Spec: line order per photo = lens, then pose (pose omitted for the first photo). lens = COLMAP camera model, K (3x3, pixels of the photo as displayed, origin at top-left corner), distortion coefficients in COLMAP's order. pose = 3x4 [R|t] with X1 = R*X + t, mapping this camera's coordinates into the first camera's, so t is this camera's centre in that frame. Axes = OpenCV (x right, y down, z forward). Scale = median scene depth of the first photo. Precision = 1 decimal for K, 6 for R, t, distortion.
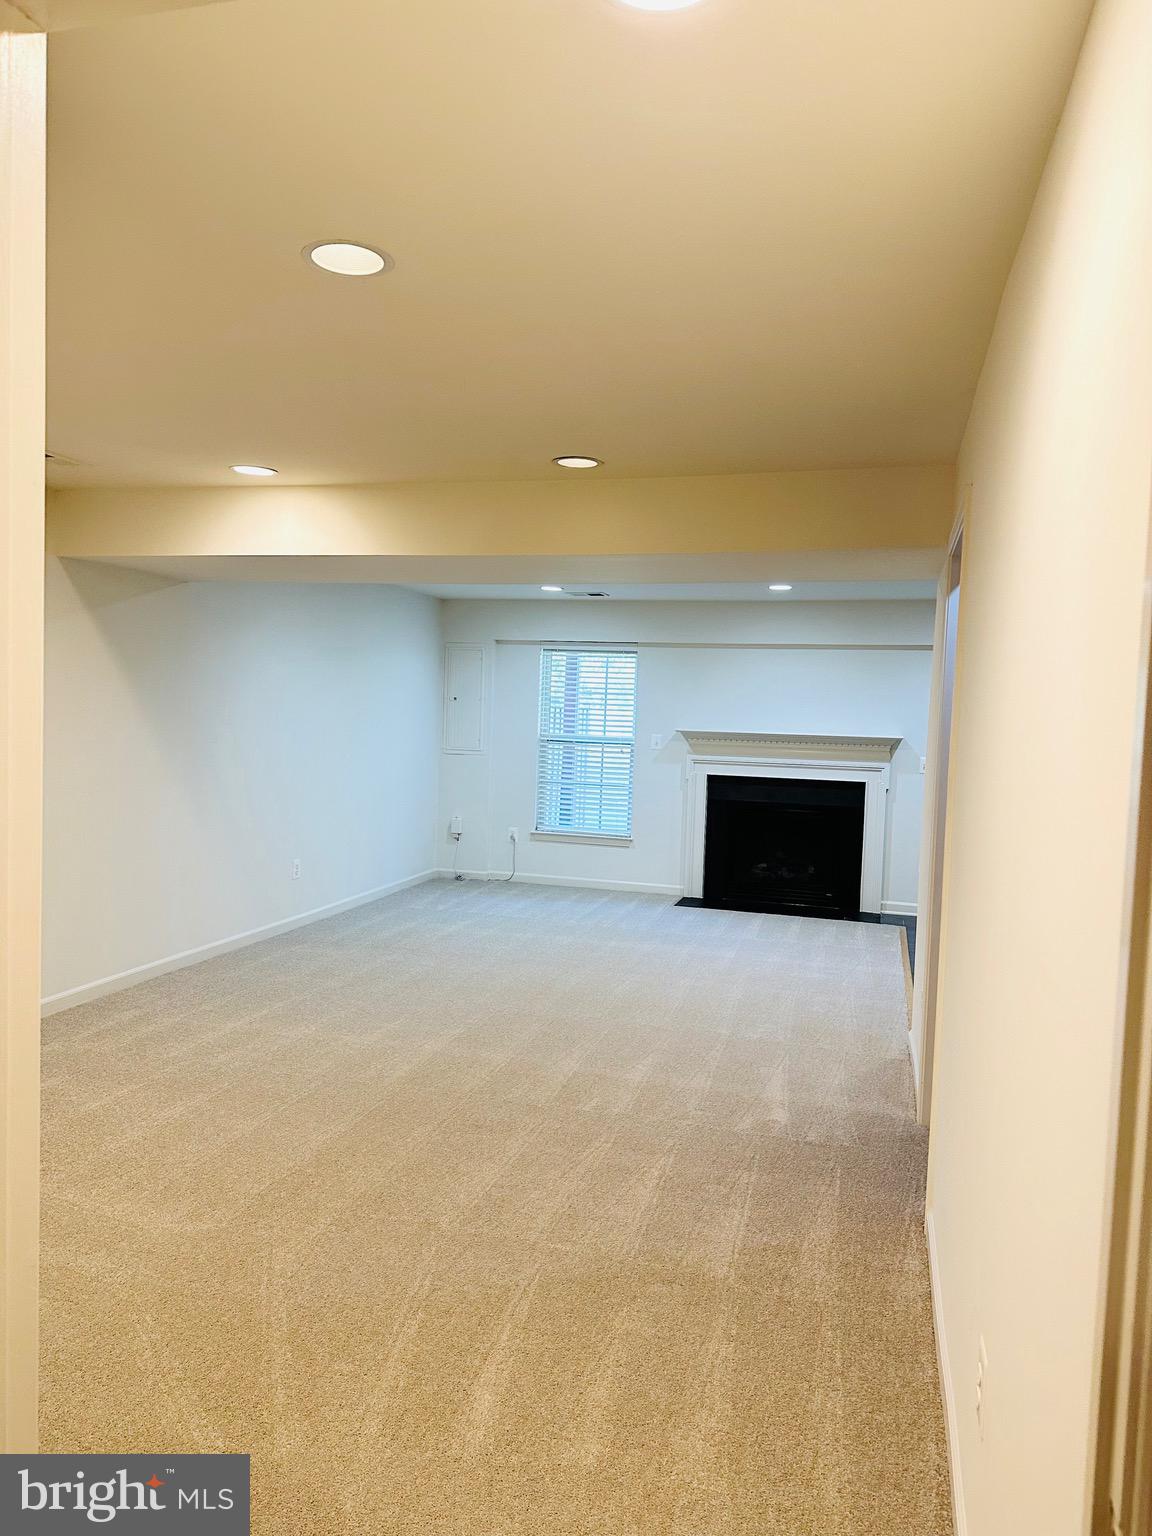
lens RADIAL K [[1083.2, 0, 571.8], [0, 1083.2, 763.8], [0, 0, 1]] dist [0.087668, -0.108915]
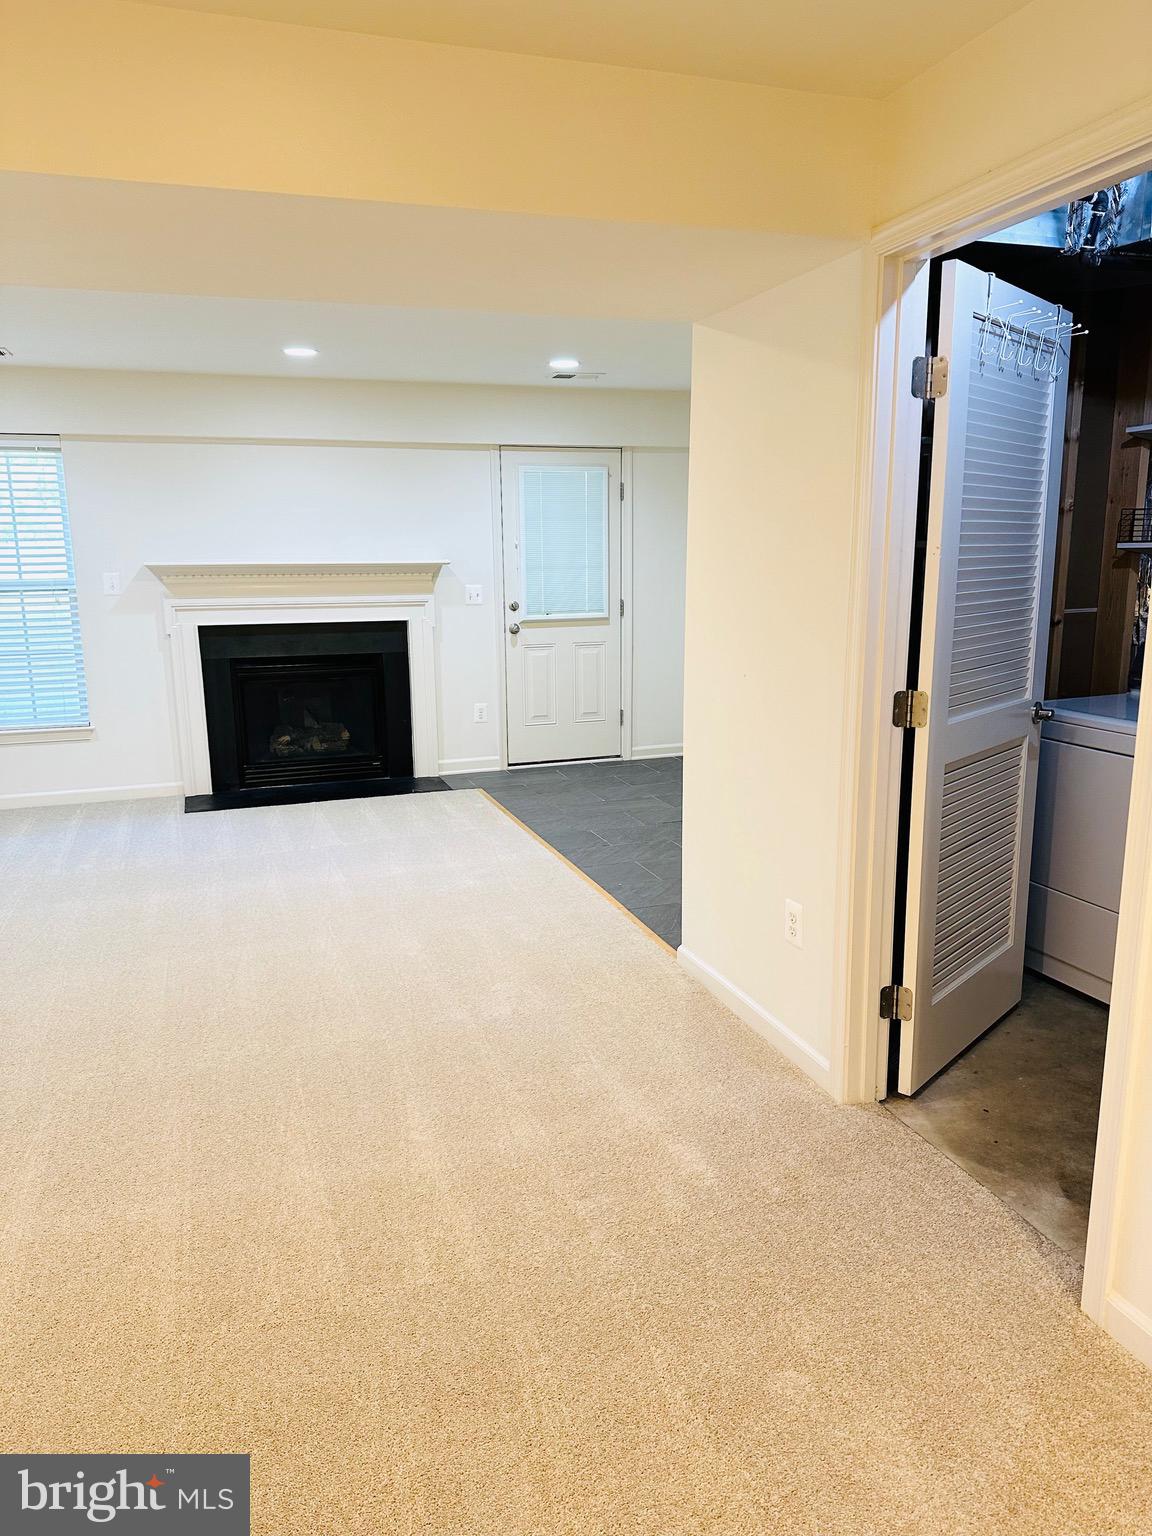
lens RADIAL K [[1083.2, 0, 571.8], [0, 1083.2, 763.8], [0, 0, 1]] dist [0.087668, -0.108915]
pose [[0.820299, -0.153187, 0.551038, -0.087910], [0.065615, 0.982308, 0.175402, -0.011434], [-0.568158, -0.107726, 0.815838, 0.256619]]
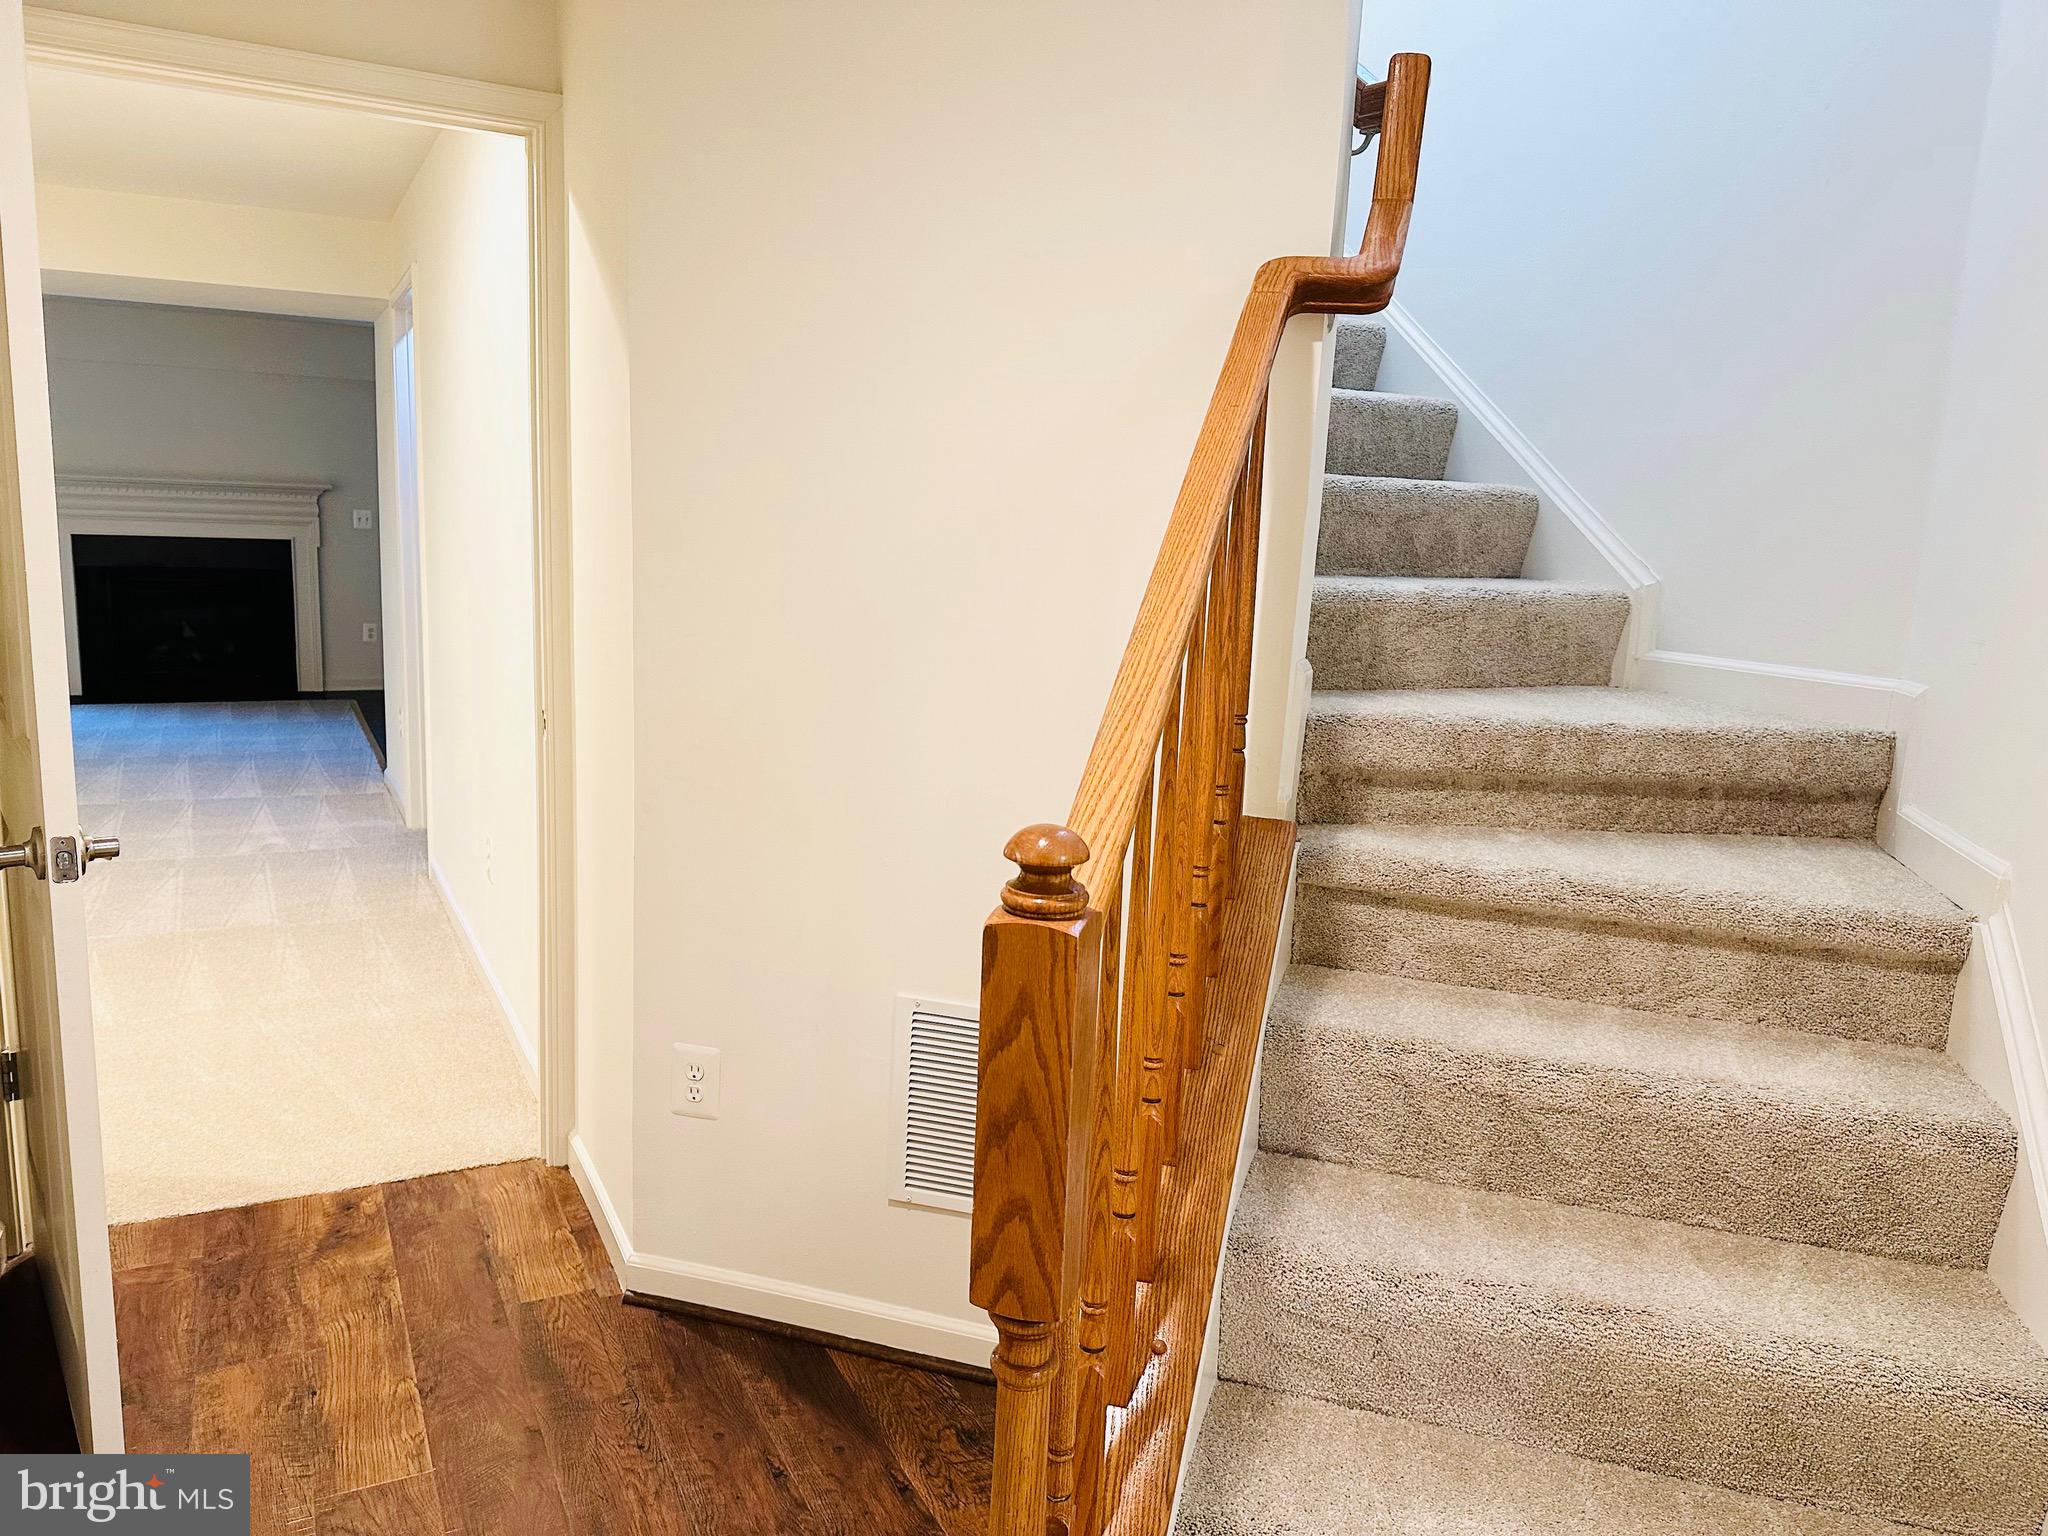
lens RADIAL K [[1446.4, 0, 1024.0], [0, 1446.4, 768.0], [0, 0, 1]] dist [0.074575, -0.110013]
pose [[0.729210, -0.120980, 0.673511, -0.099142], [0.015275, 0.986880, 0.160731, 0.018133], [-0.684120, -0.106918, 0.721491, -0.218090]]
